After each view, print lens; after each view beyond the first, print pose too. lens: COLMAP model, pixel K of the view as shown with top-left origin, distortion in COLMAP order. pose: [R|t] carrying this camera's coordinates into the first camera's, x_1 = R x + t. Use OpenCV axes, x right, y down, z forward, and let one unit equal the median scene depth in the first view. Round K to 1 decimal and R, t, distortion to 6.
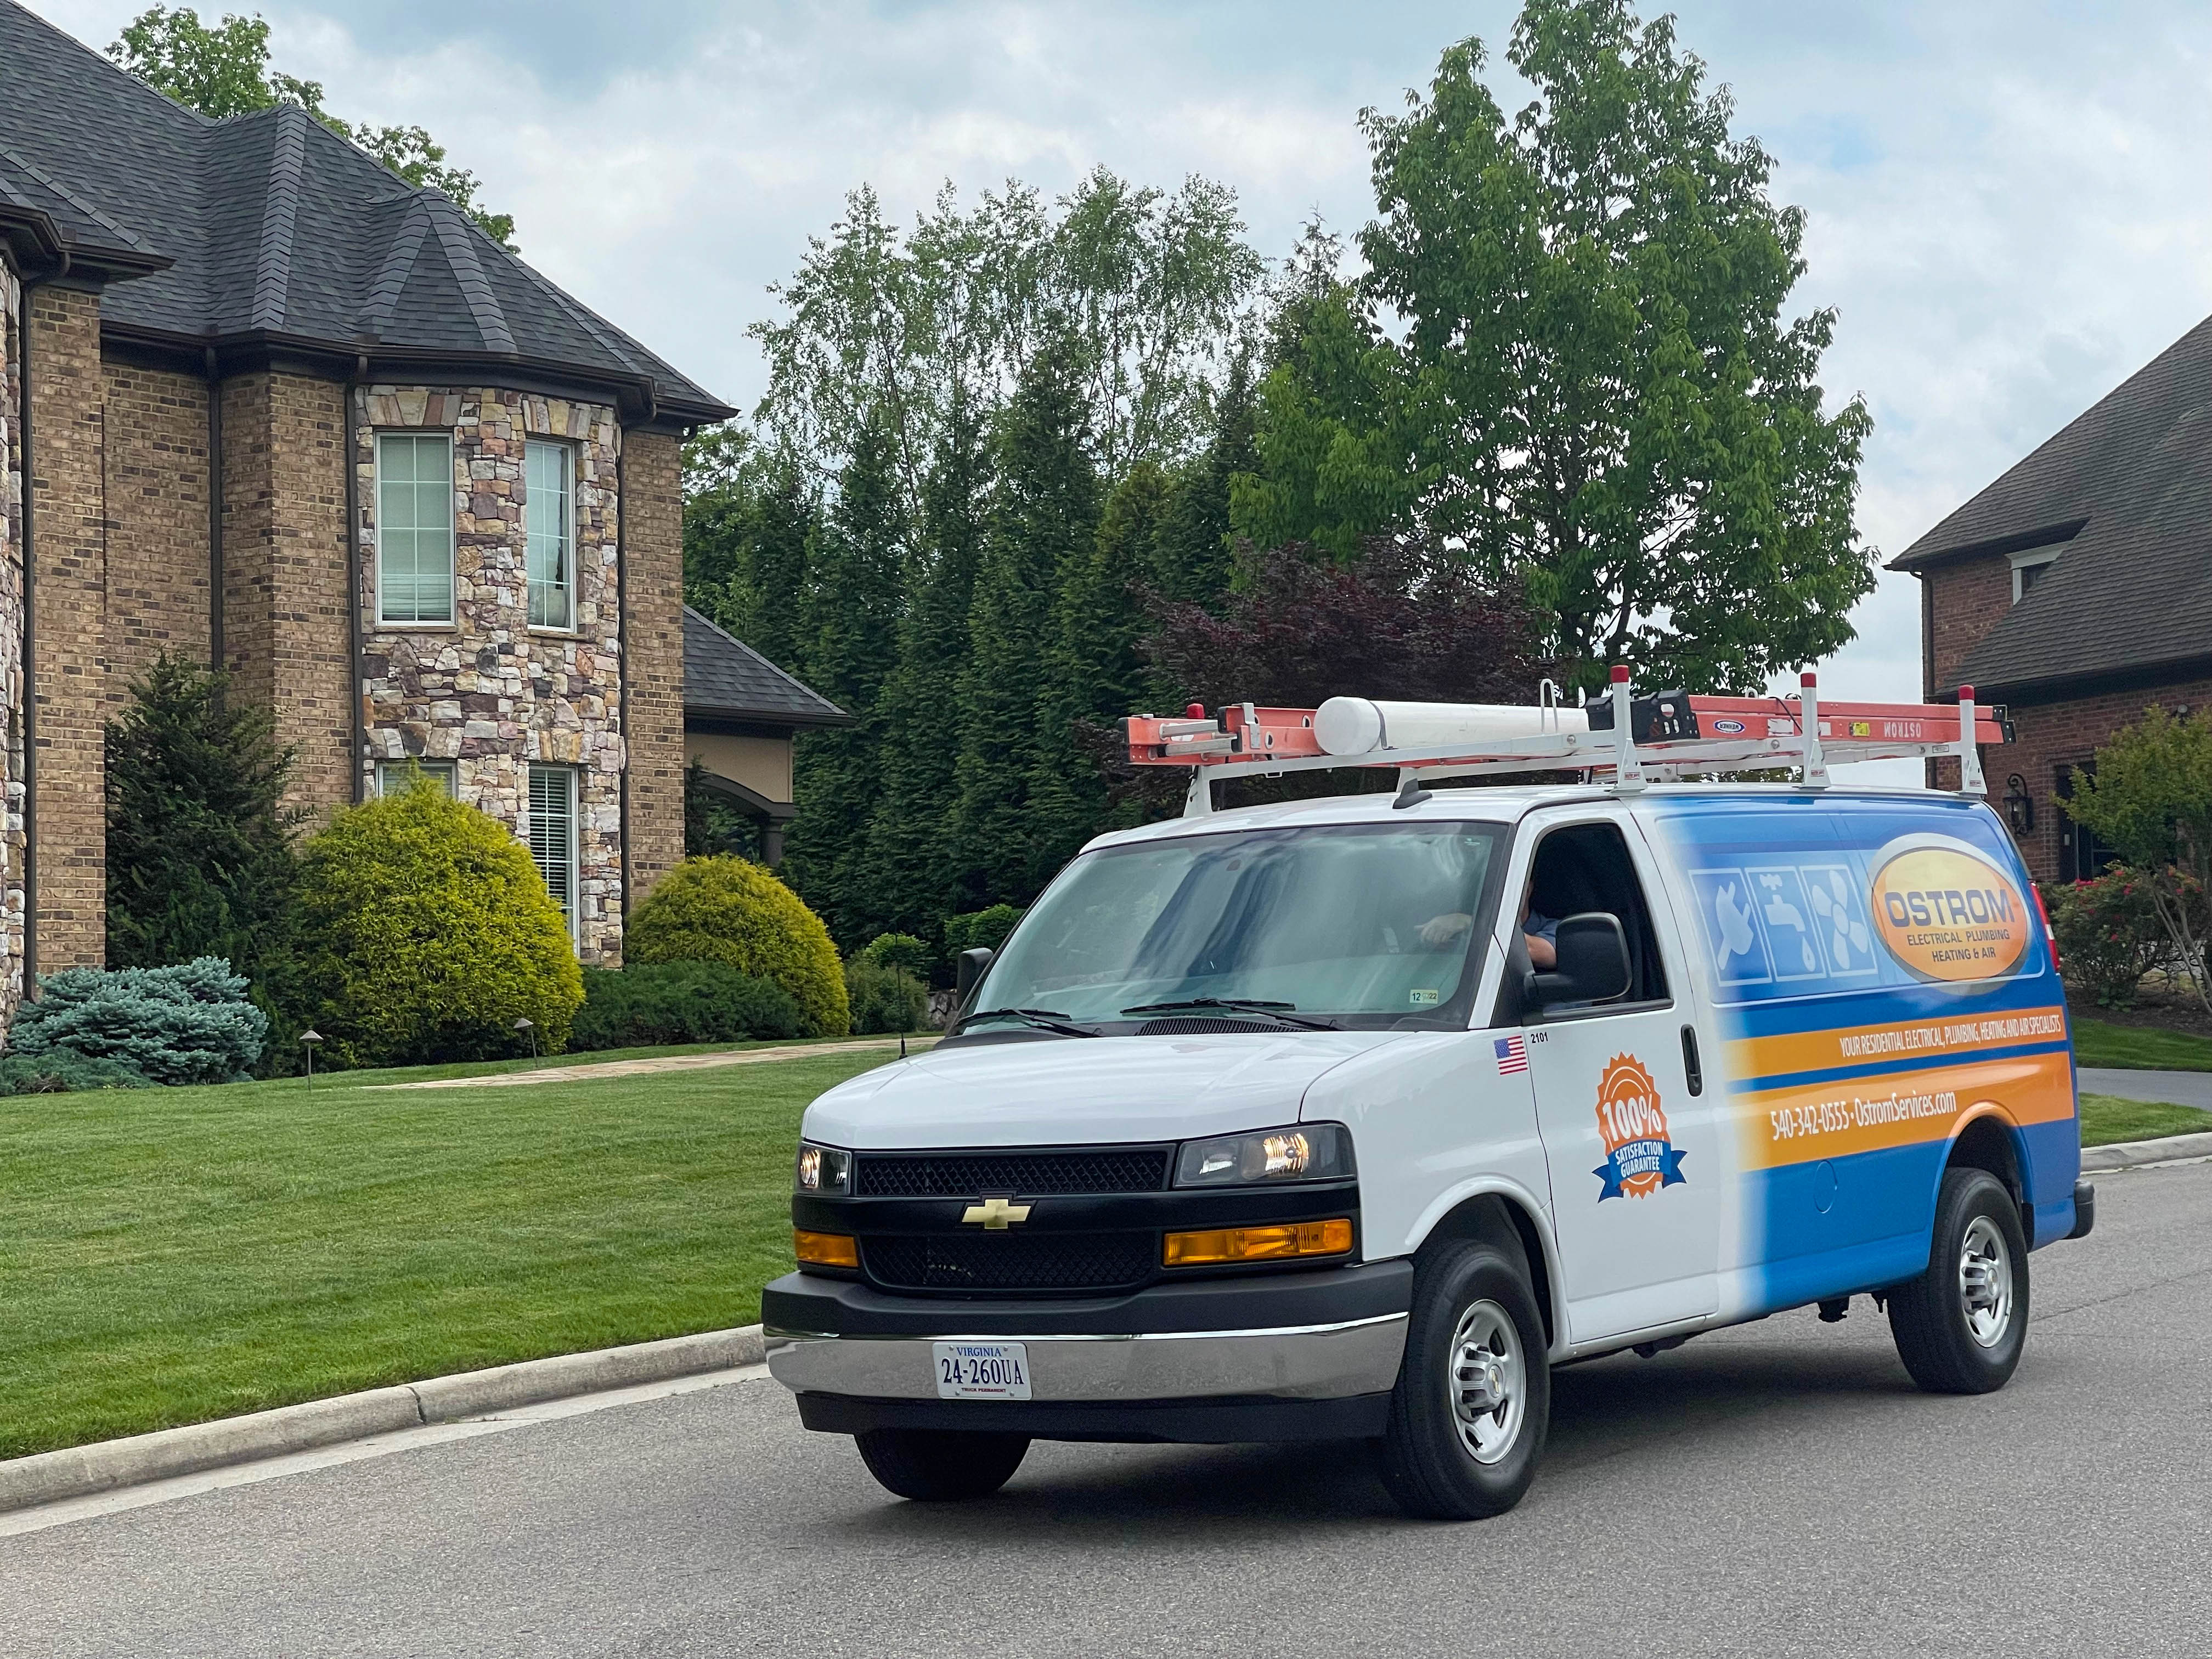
lens RADIAL K [[4140.5, 0, 1106.0], [0, 4140.5, 829.5], [0, 0, 1]] dist [0.041334, 4.740813]
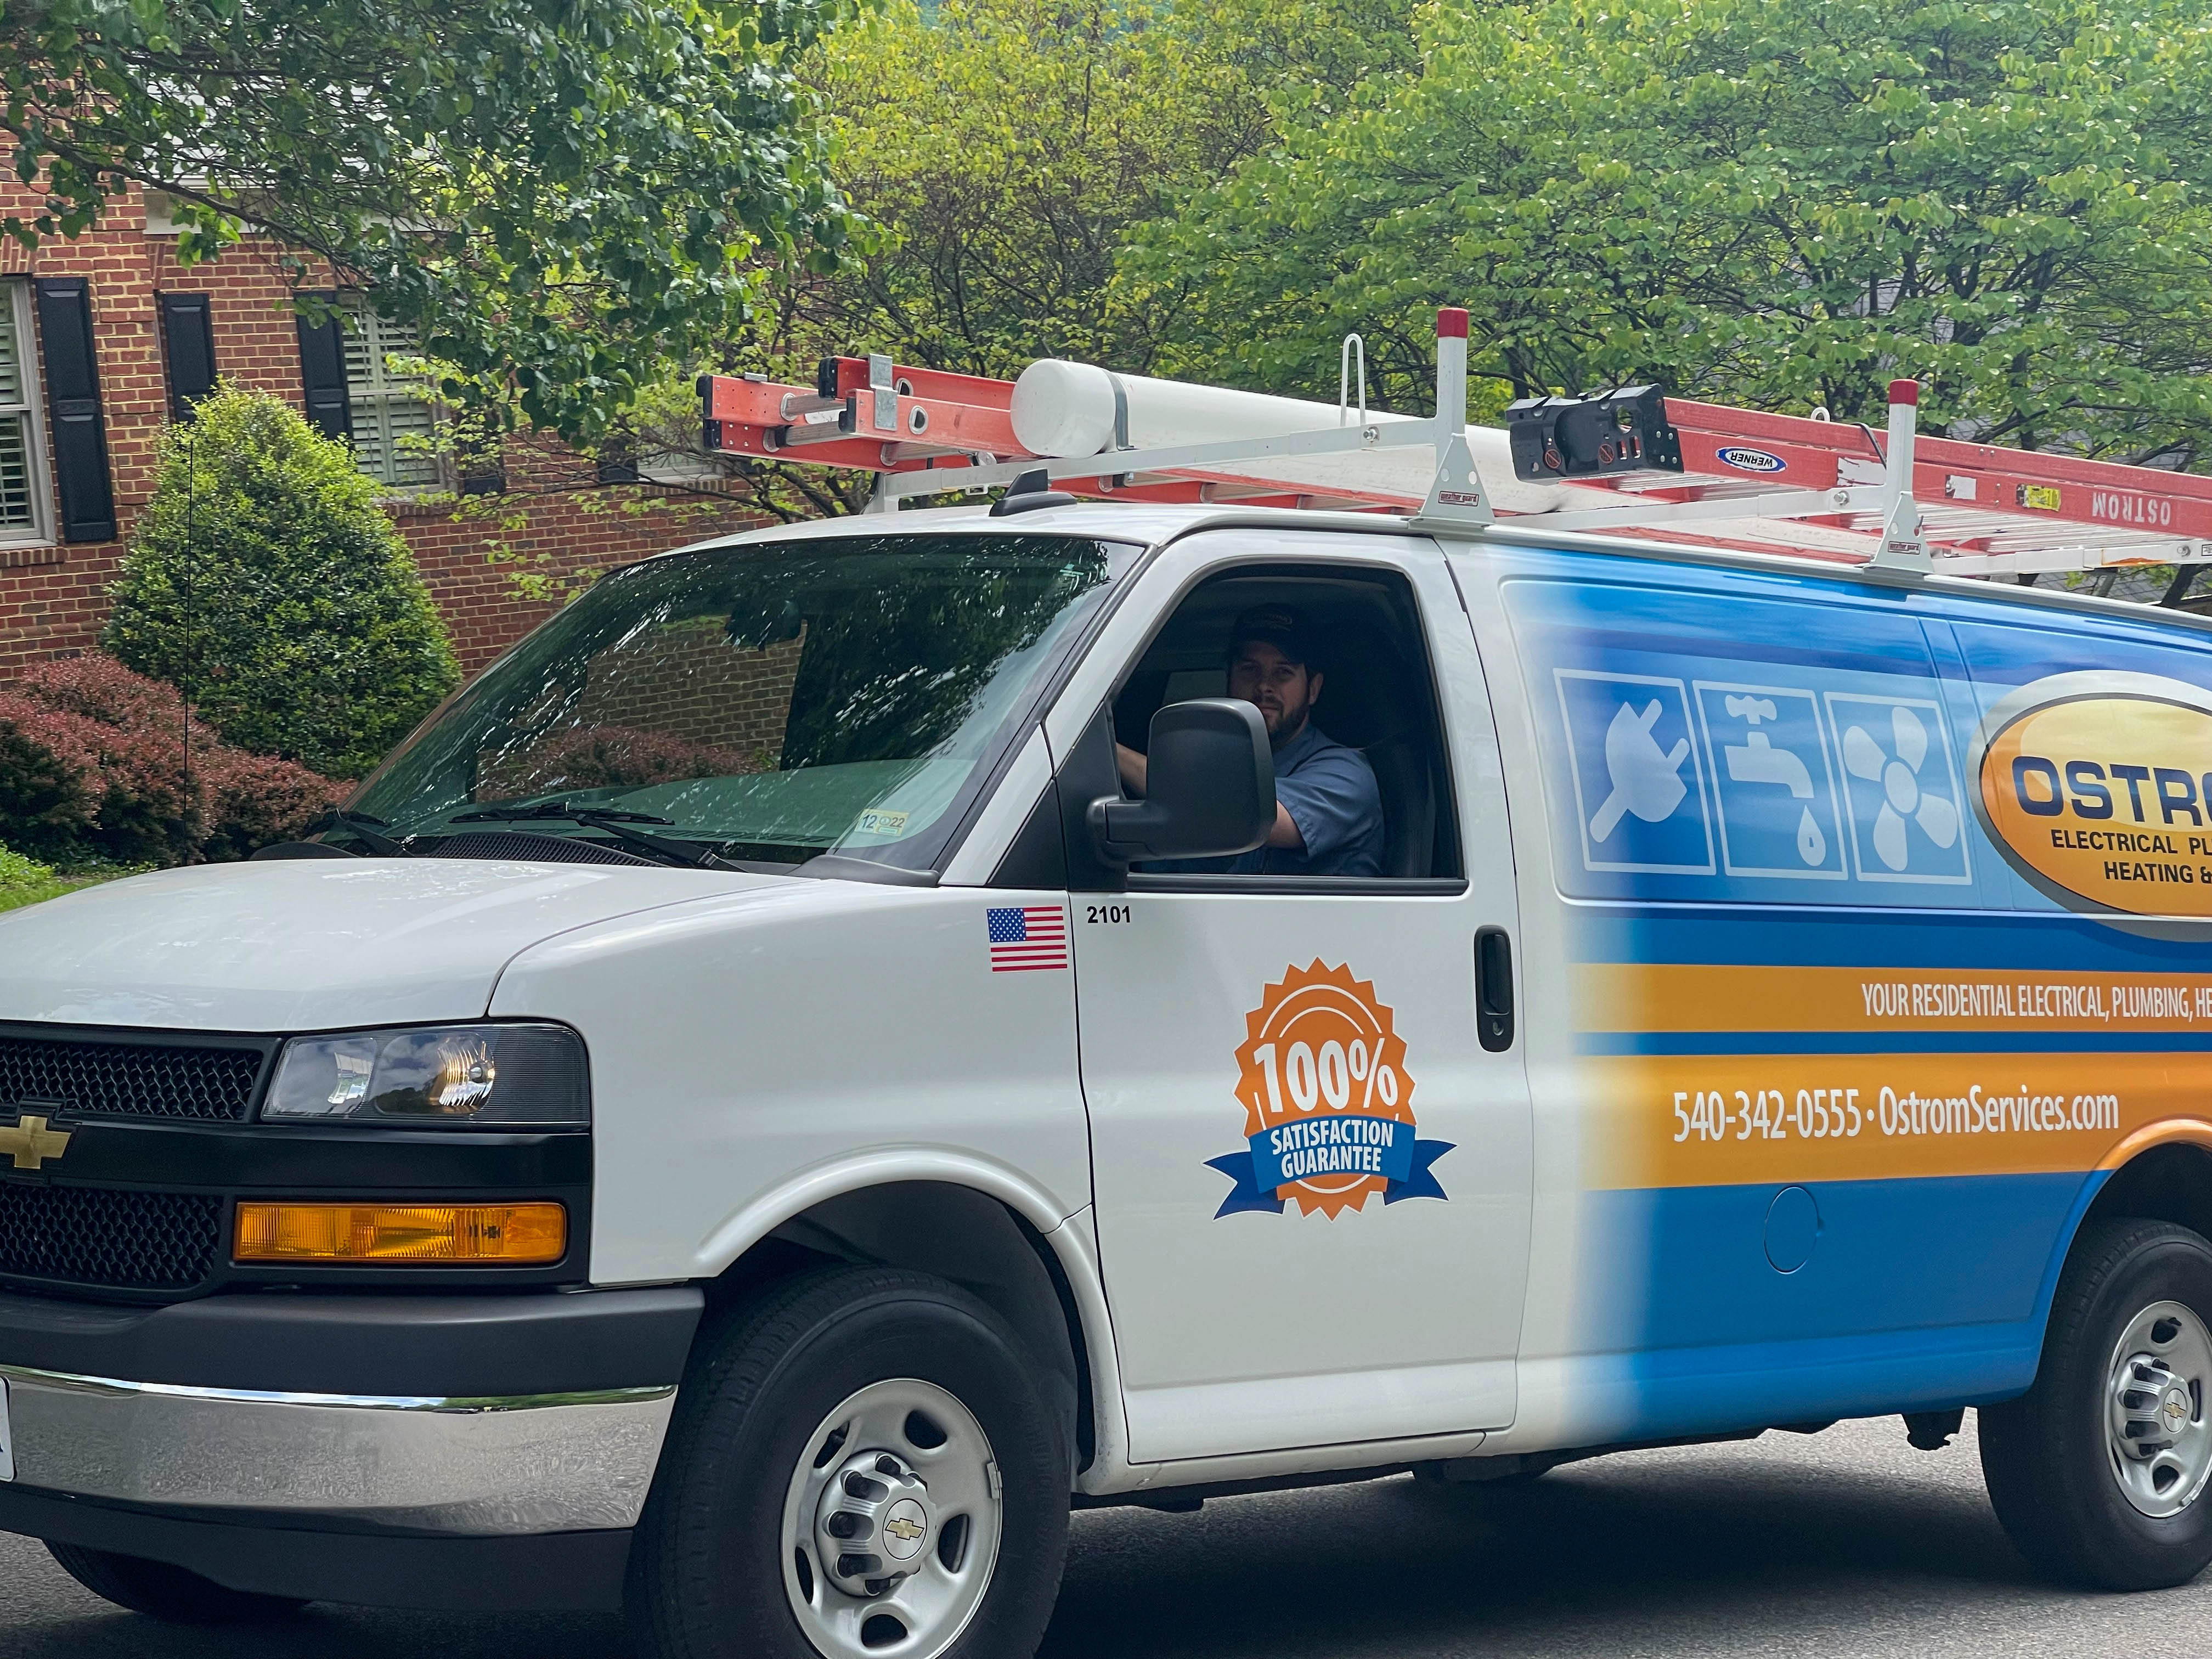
lens RADIAL K [[4148.6, 0, 1106.0], [0, 4148.6, 829.5], [0, 0, 1]] dist [0.351863, -1.452504]
pose [[0.975595, 0.073229, -0.207007, 0.204709], [-0.071019, 0.997311, 0.018097, 0.026626], [0.207775, -0.002954, 0.978172, 0.420107]]
